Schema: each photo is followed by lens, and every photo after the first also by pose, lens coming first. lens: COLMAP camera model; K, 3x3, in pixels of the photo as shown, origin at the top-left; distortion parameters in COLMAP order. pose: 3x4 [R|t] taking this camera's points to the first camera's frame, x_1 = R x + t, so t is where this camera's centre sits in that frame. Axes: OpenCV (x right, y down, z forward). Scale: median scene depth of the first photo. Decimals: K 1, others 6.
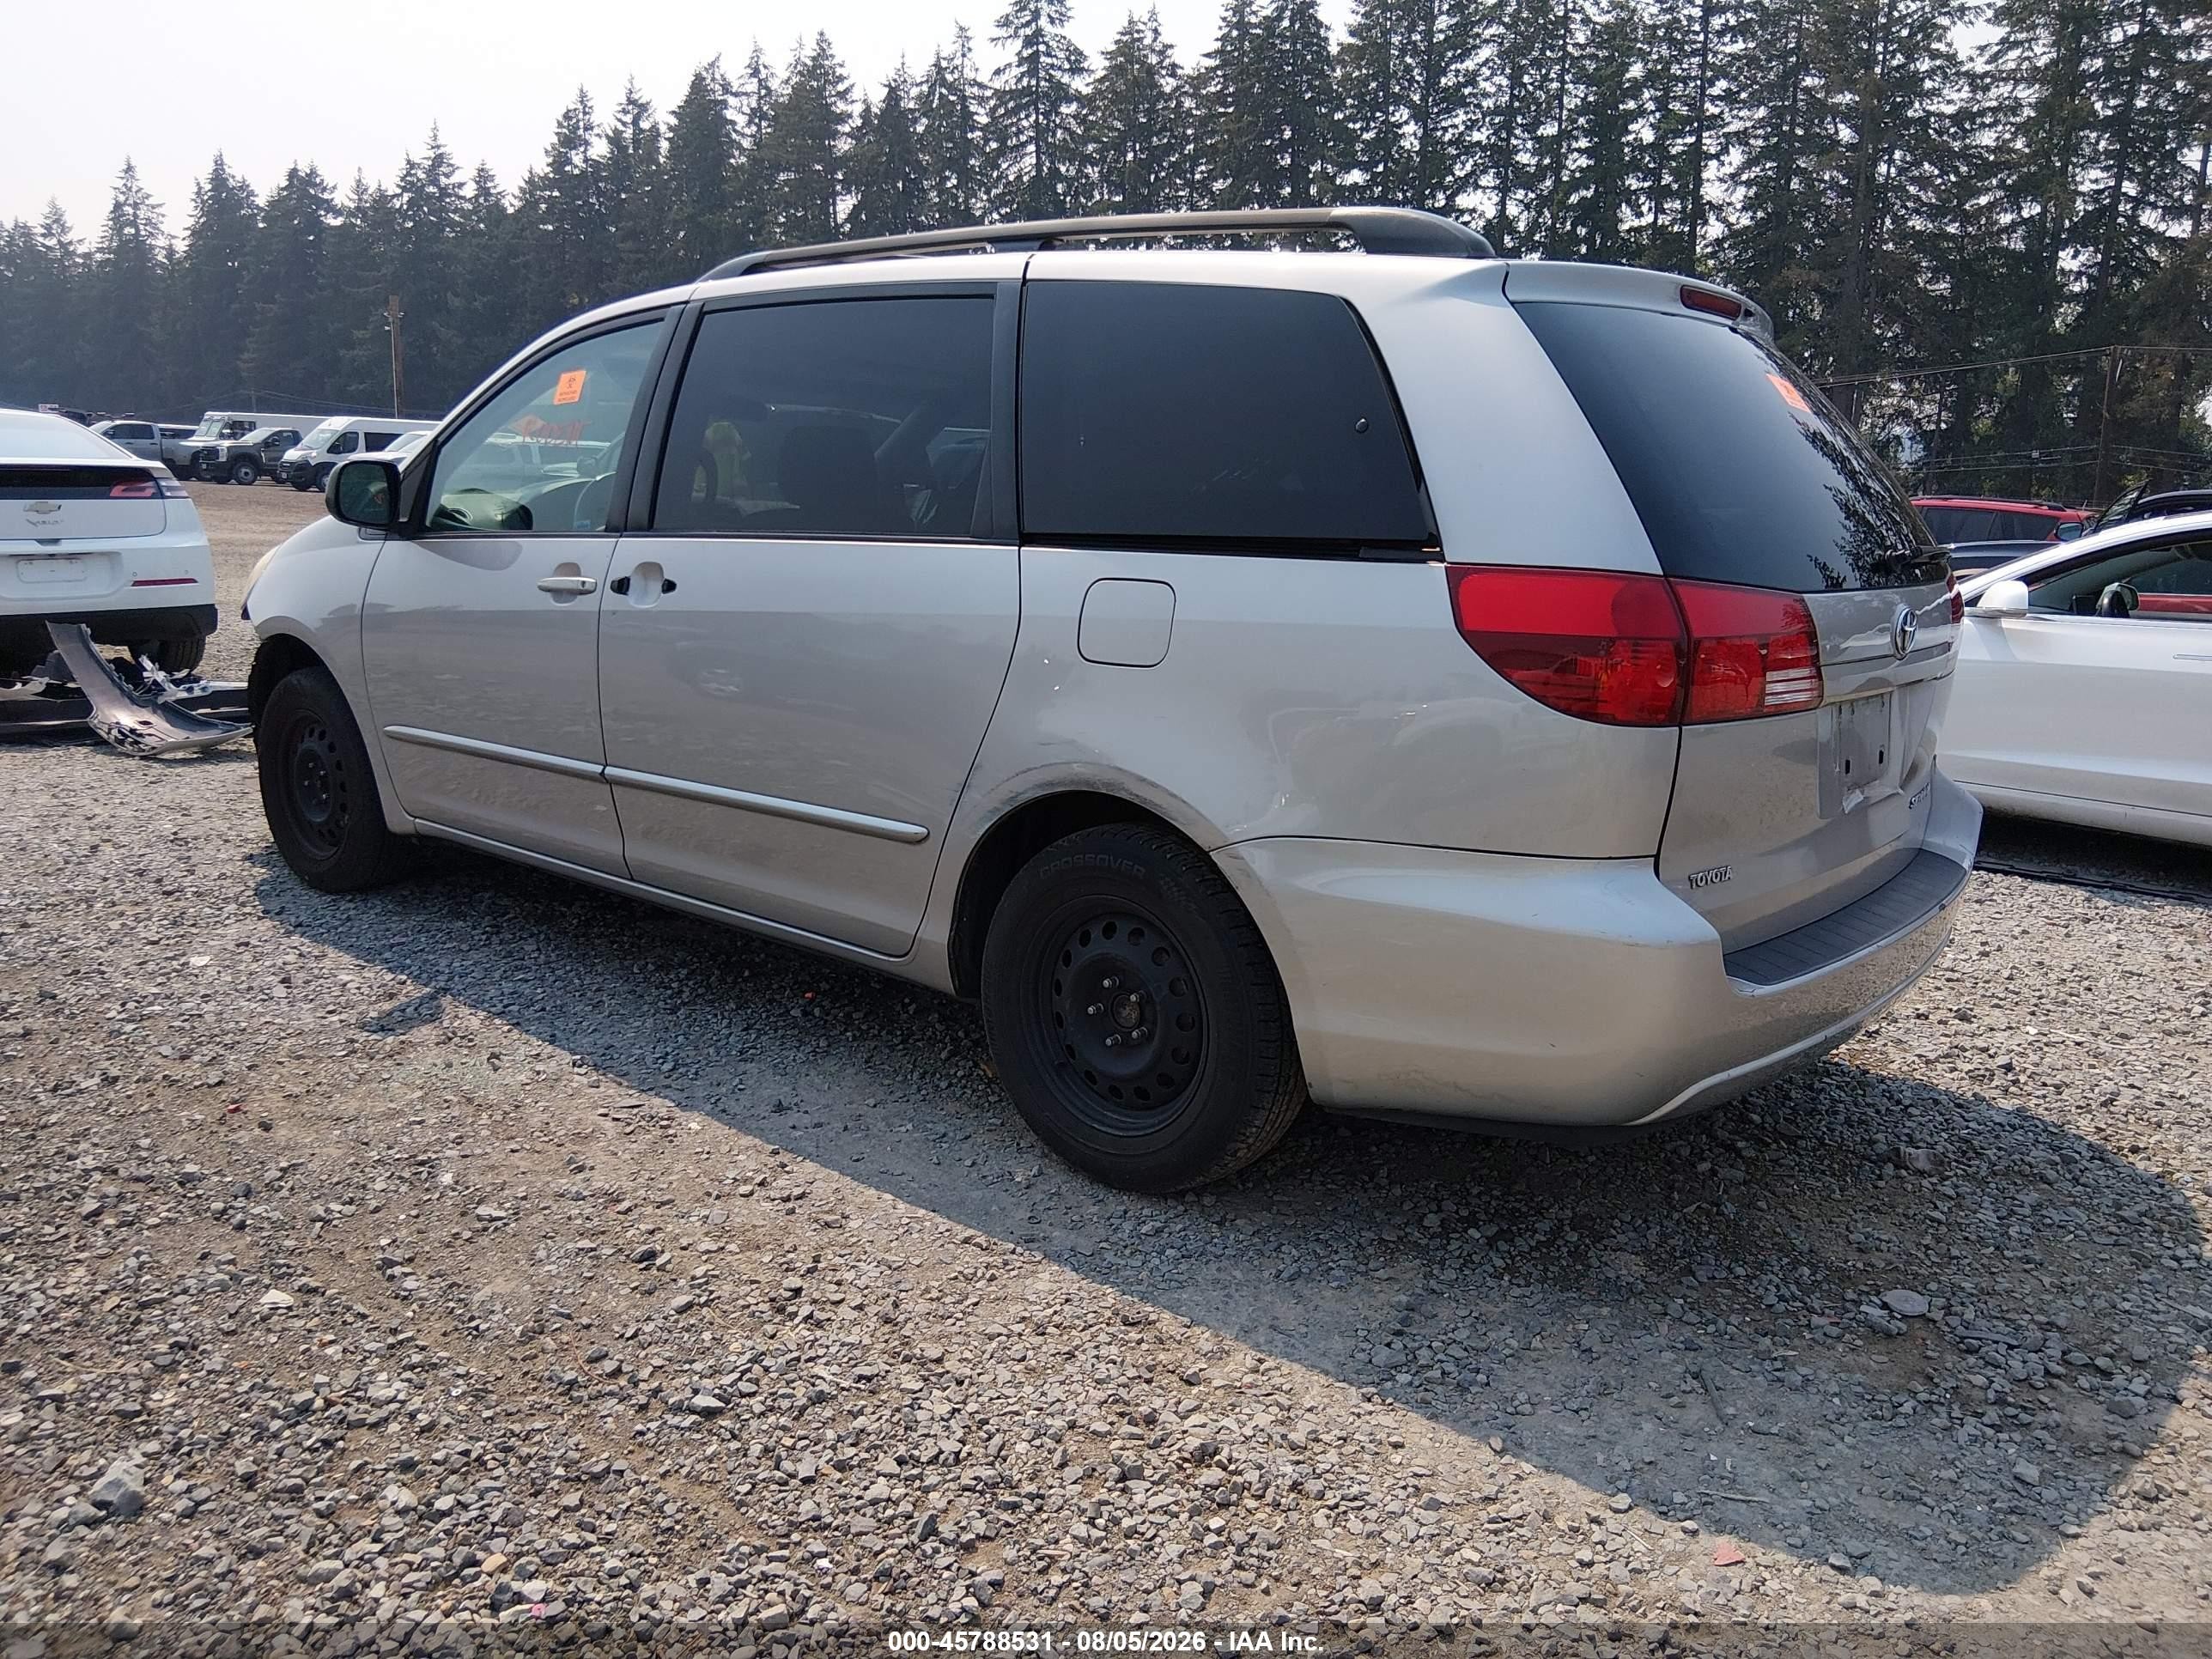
lens RADIAL K [[1846.2, 0, 1127.0], [0, 1846.2, 883.6], [0, 0, 1]] dist [0.055661, -0.093158]
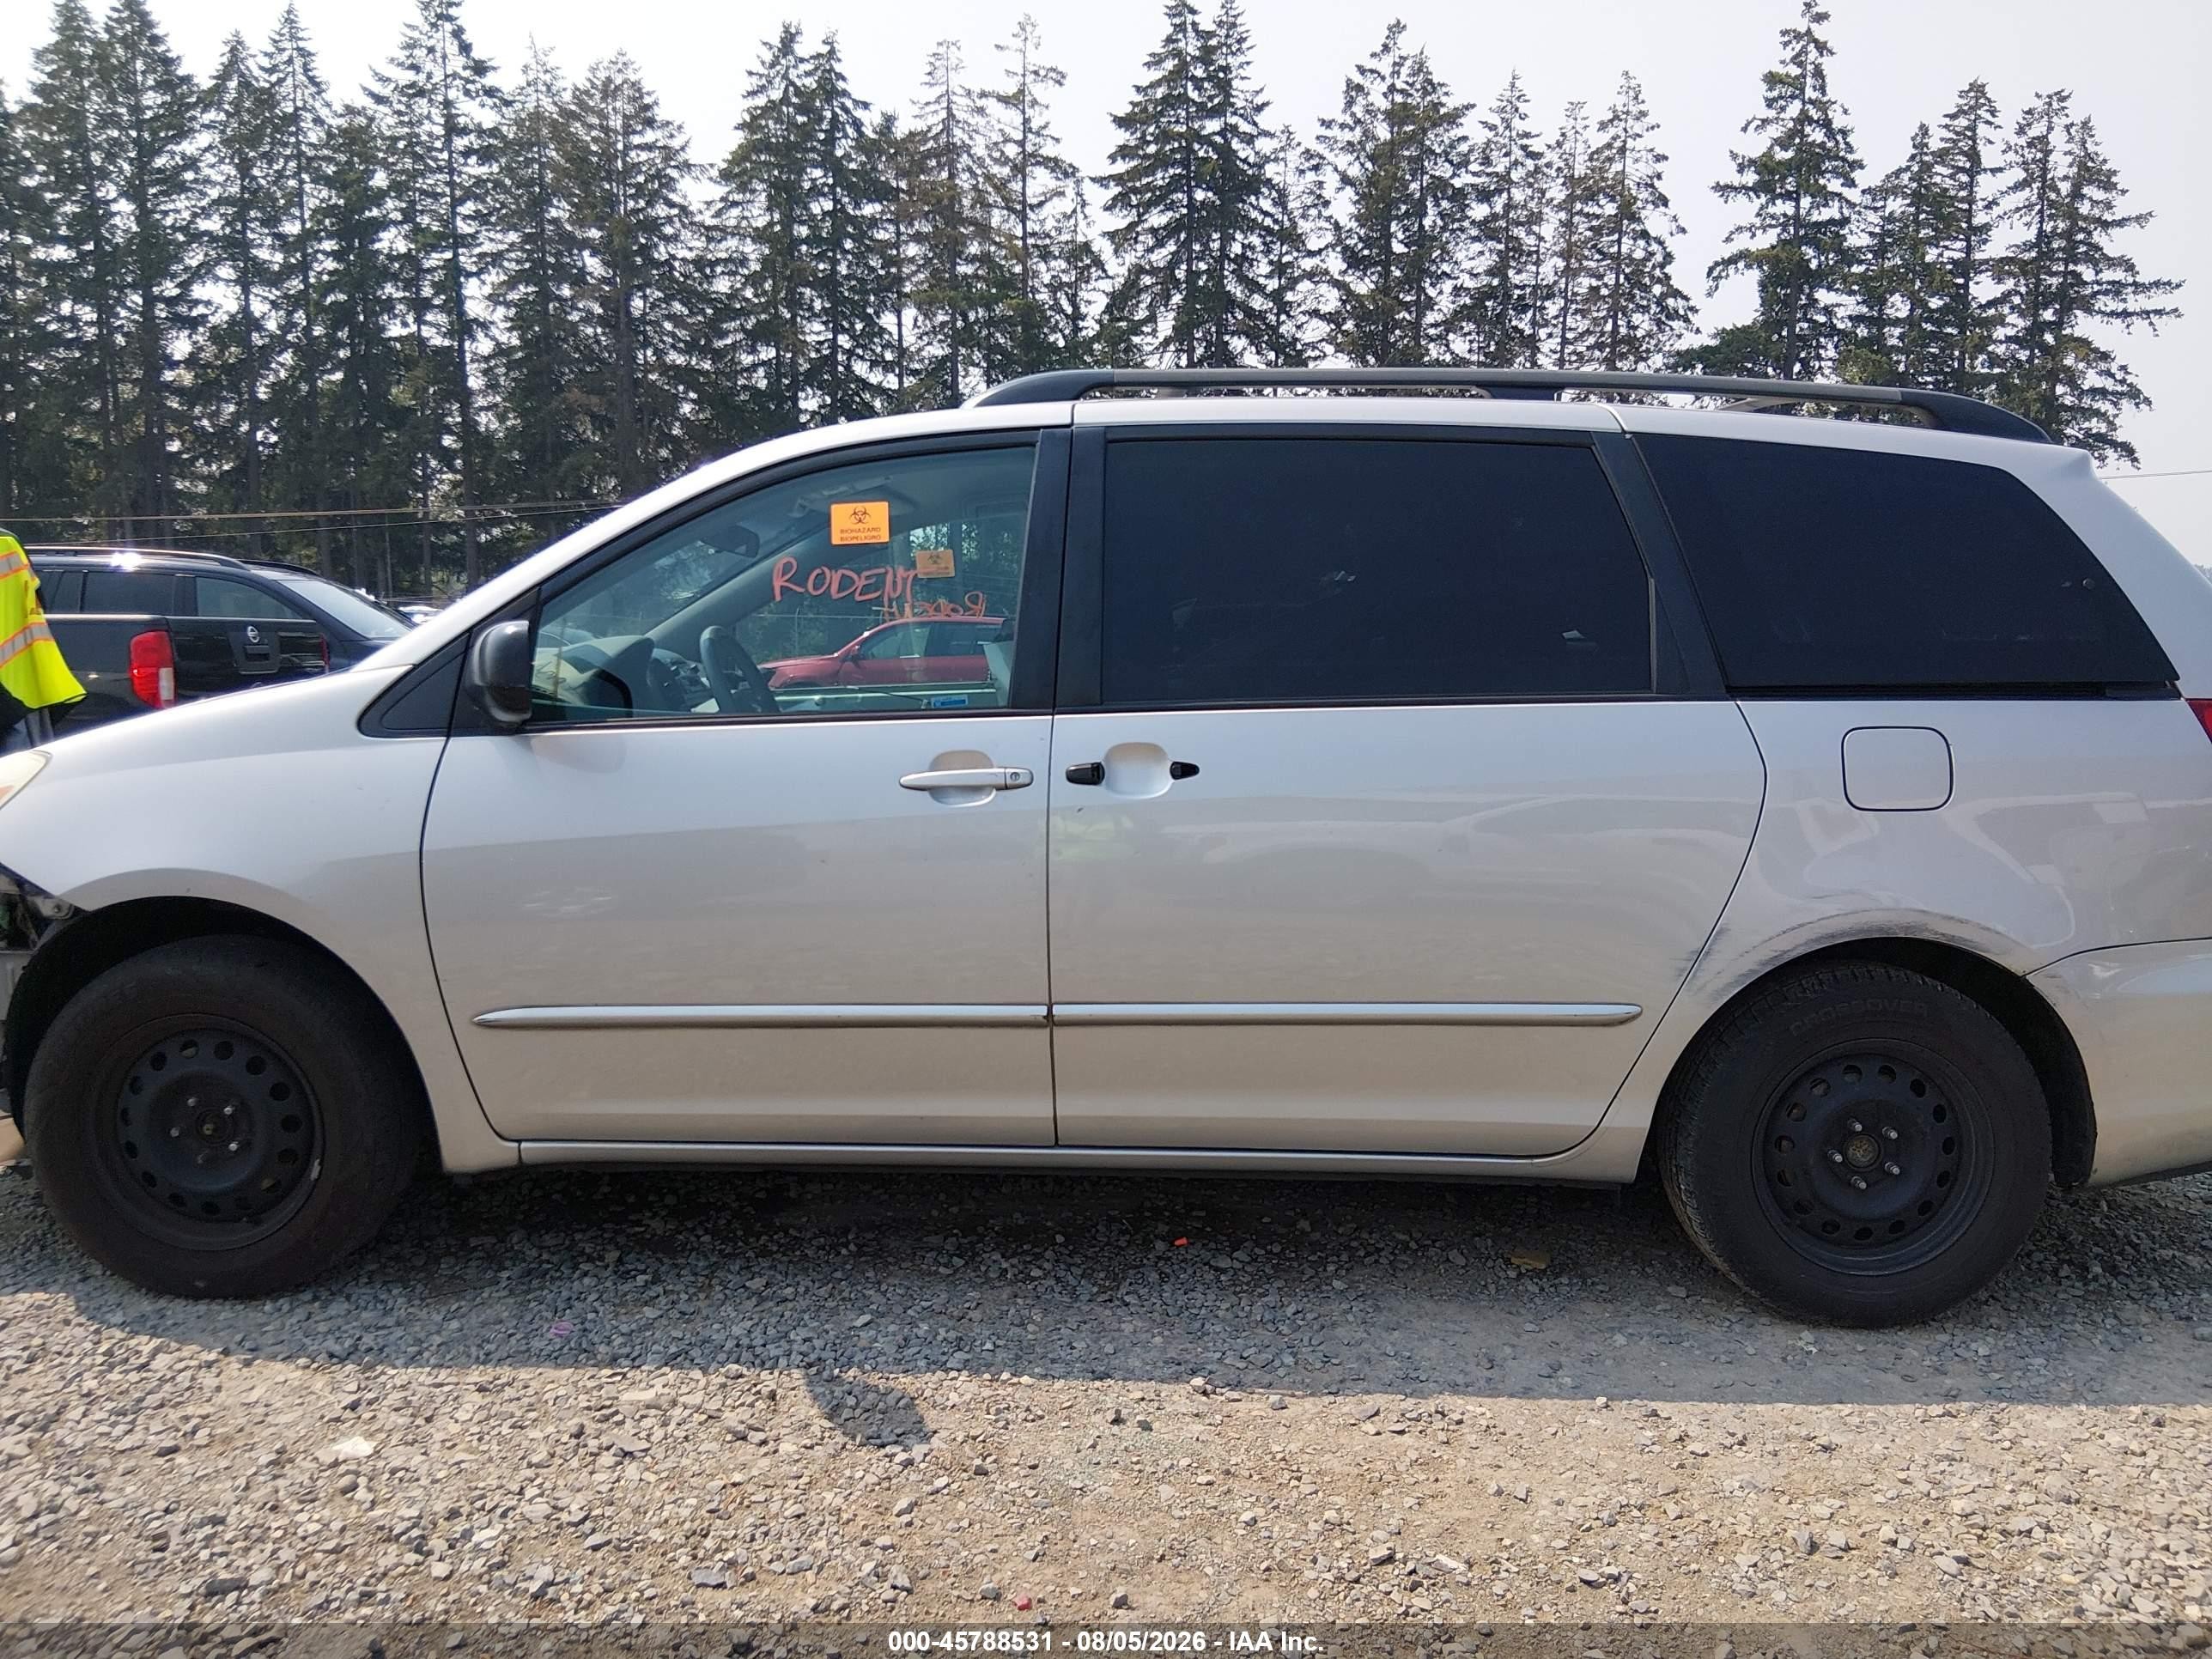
lens RADIAL K [[1846.2, 0, 1135.9], [0, 1846.2, 827.7], [0, 0, 1]] dist [0.055661, -0.093158]
pose [[0.738575, -0.094510, 0.667514, -0.116366], [0.150896, 0.988180, -0.027048, -0.016807], [-0.657067, 0.120702, 0.744106, 0.059444]]
